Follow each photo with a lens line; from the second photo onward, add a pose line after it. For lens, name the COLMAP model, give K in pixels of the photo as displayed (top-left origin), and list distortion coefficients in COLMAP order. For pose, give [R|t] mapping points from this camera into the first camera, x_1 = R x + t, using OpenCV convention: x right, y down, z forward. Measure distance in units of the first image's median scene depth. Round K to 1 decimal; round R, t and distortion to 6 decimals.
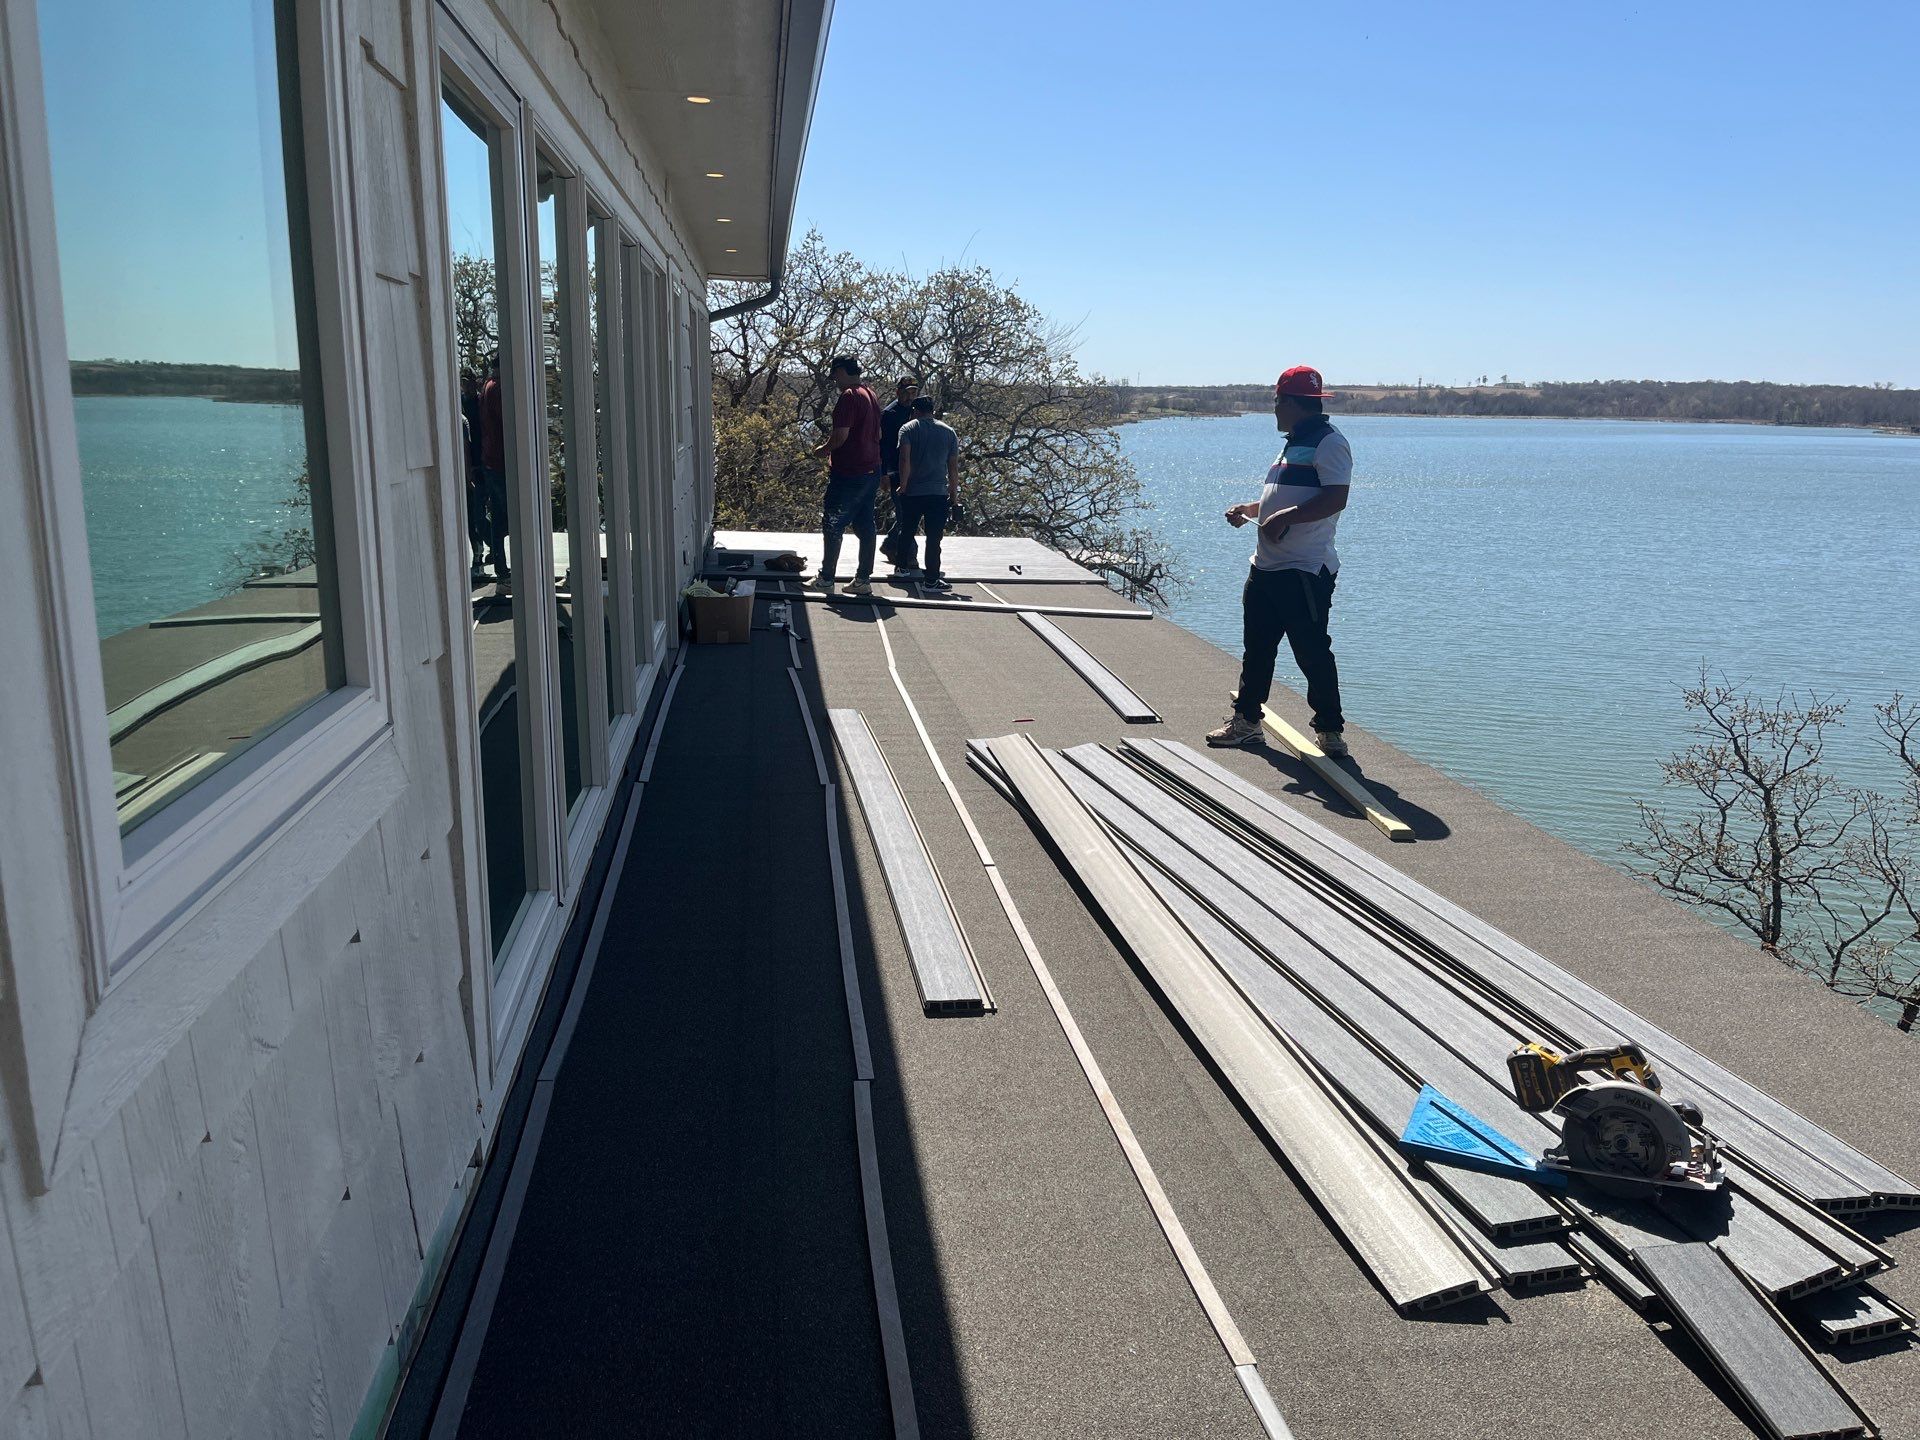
lens RADIAL K [[1454.7, 0, 955.6], [0, 1454.7, 683.8], [0, 0, 1]] dist [0.054439, -0.086391]
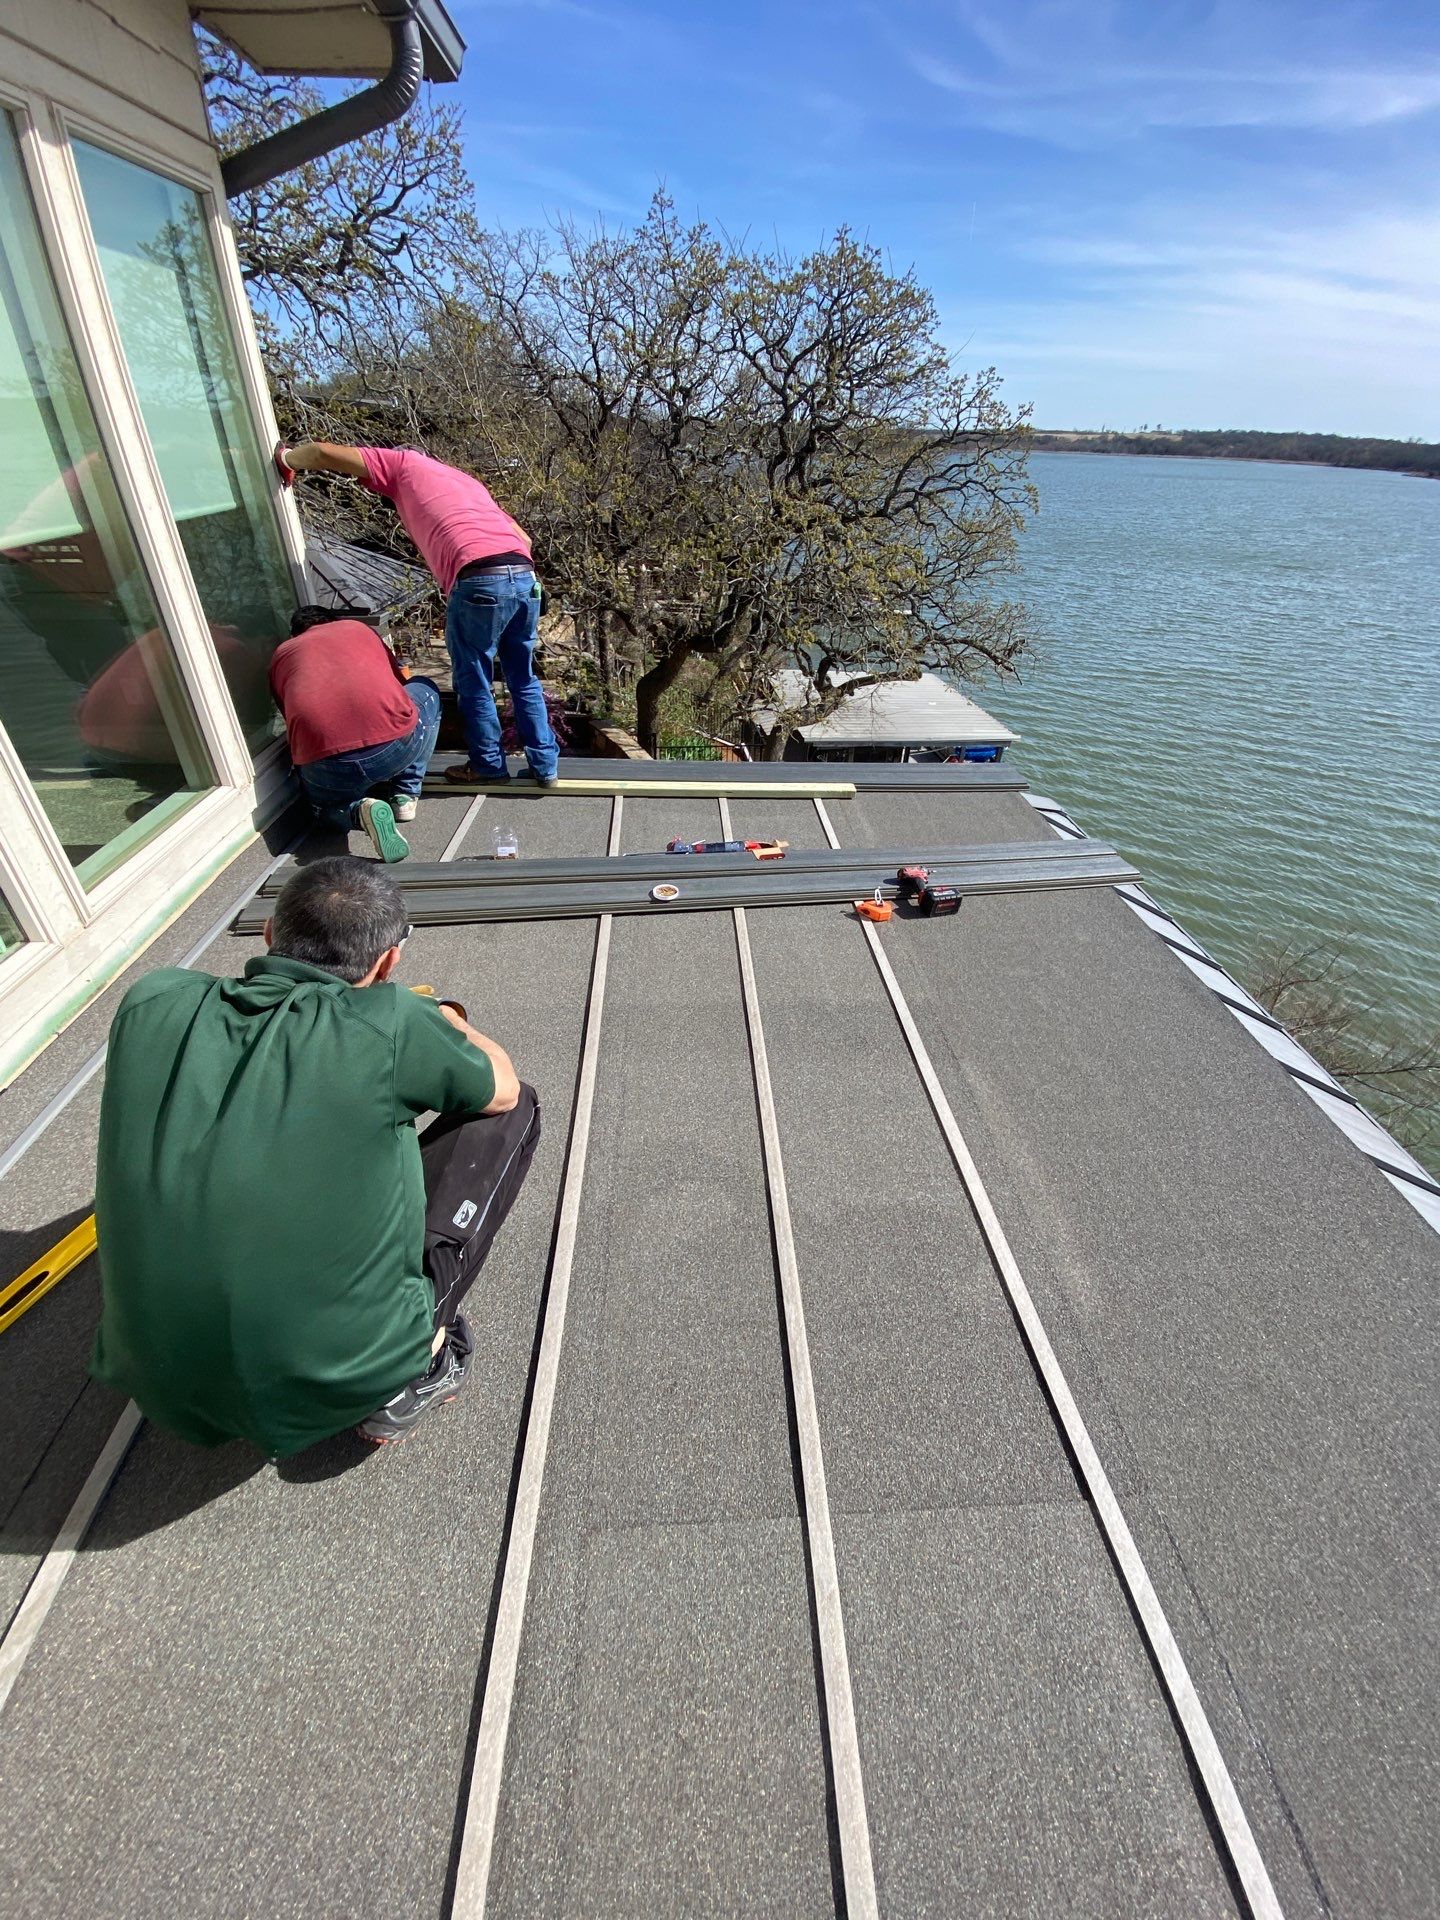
lens RADIAL K [[789.9, 0, 720.5], [0, 789.9, 963.7], [0, 0, 1]] dist [0.001631, -0.012768]
pose [[0.996695, 0.048564, -0.065117, -0.074170], [-0.019716, 0.922269, 0.386047, -0.386593], [0.078803, -0.383487, 0.920178, 1.995967]]
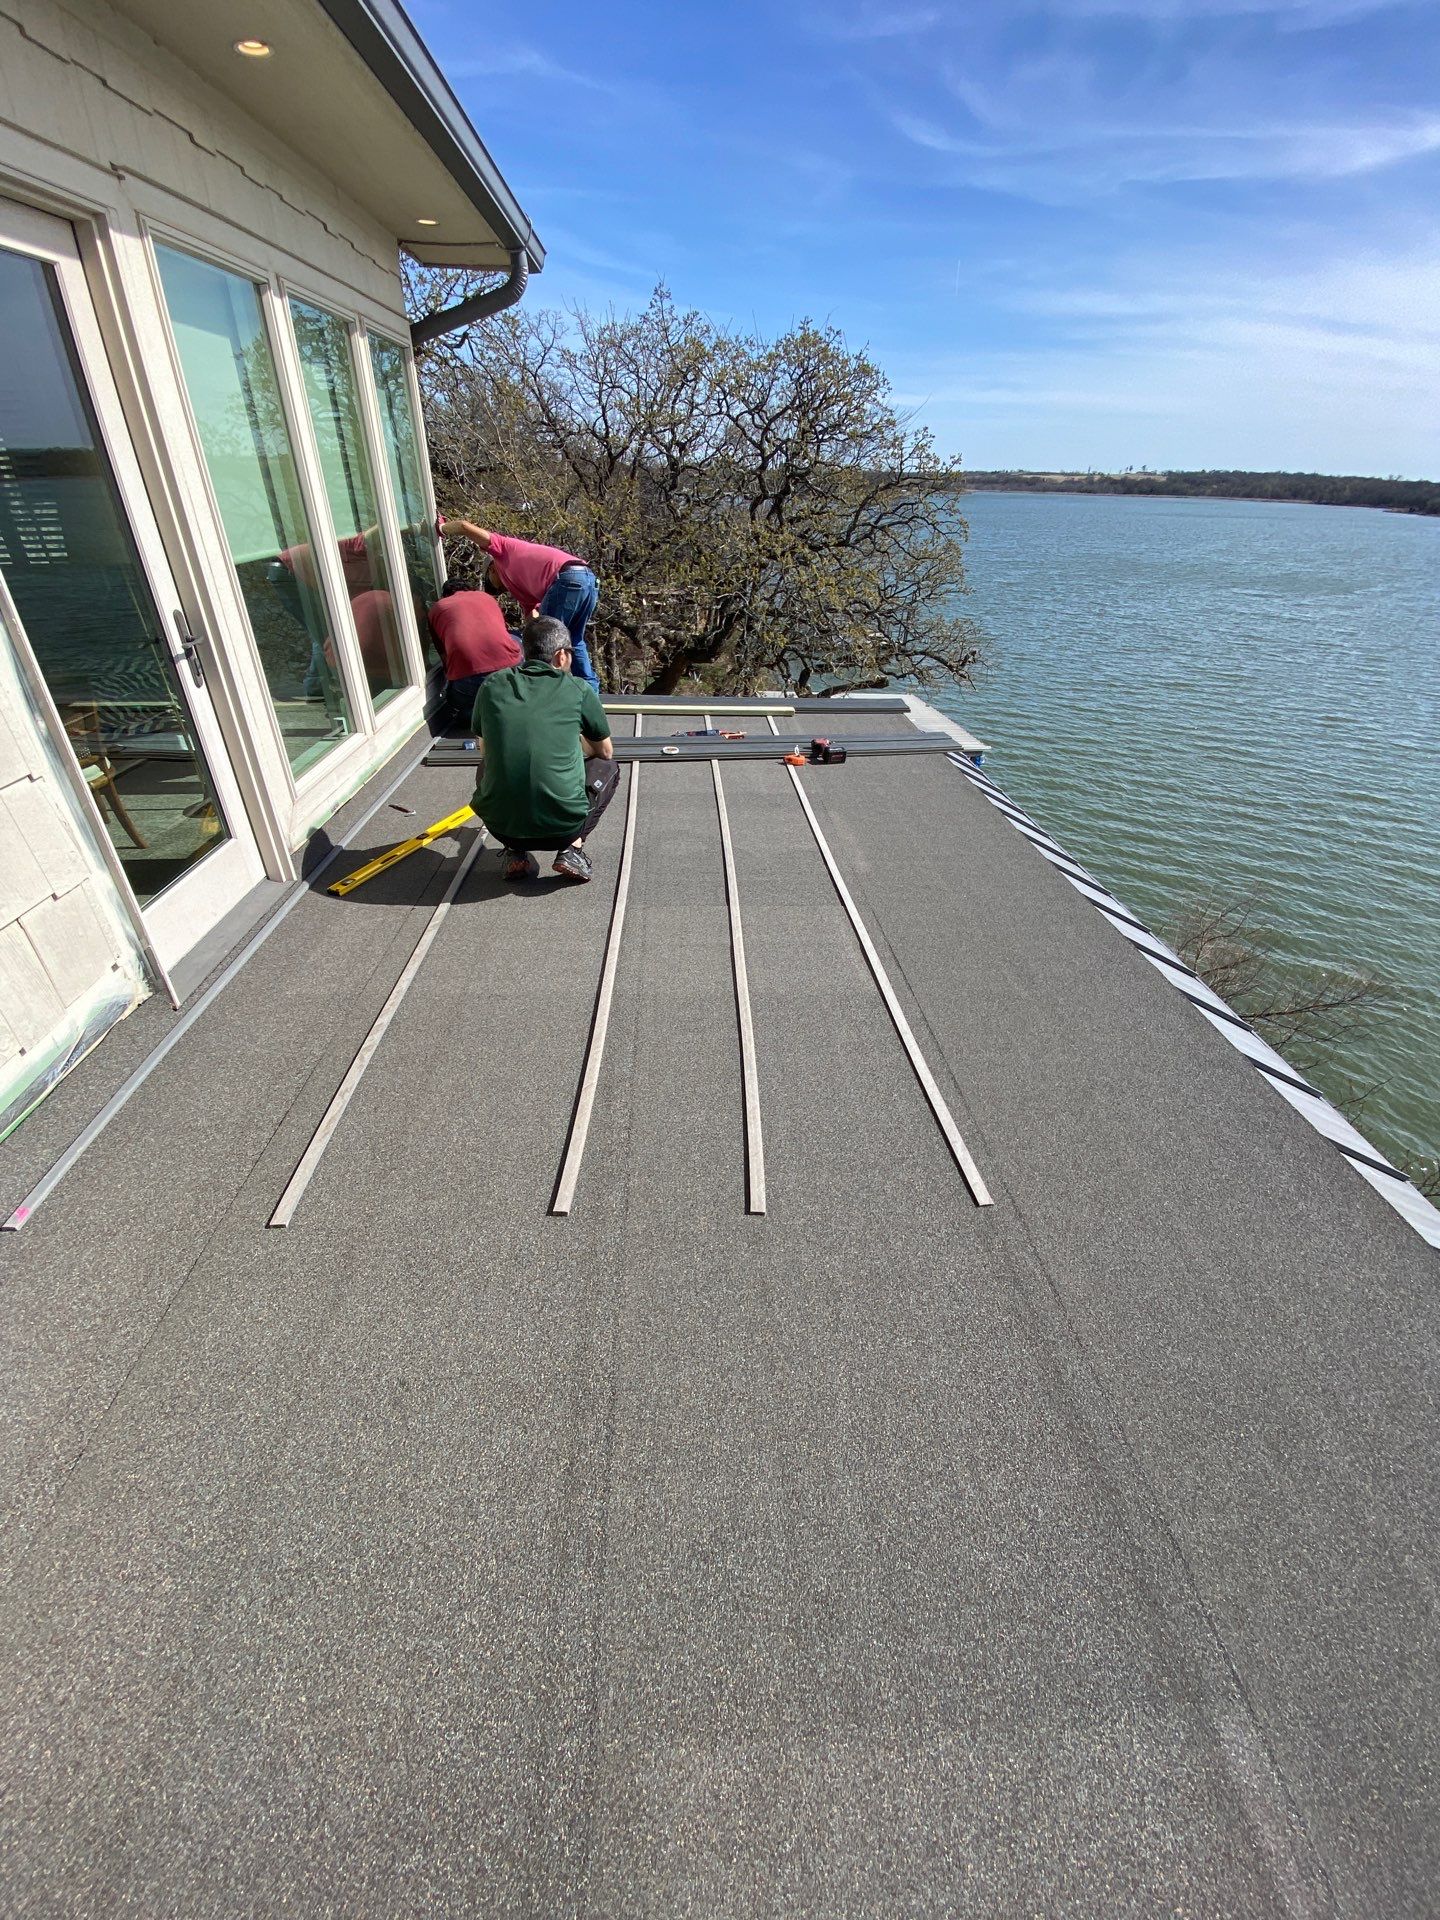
lens RADIAL K [[789.9, 0, 715.7], [0, 789.9, 963.5], [0, 0, 1]] dist [0.001631, -0.012768]
pose [[0.996720, 0.040920, -0.069813, -0.025946], [-0.014005, 0.936934, 0.349226, -0.314308], [0.079700, -0.347103, 0.934434, 1.594893]]
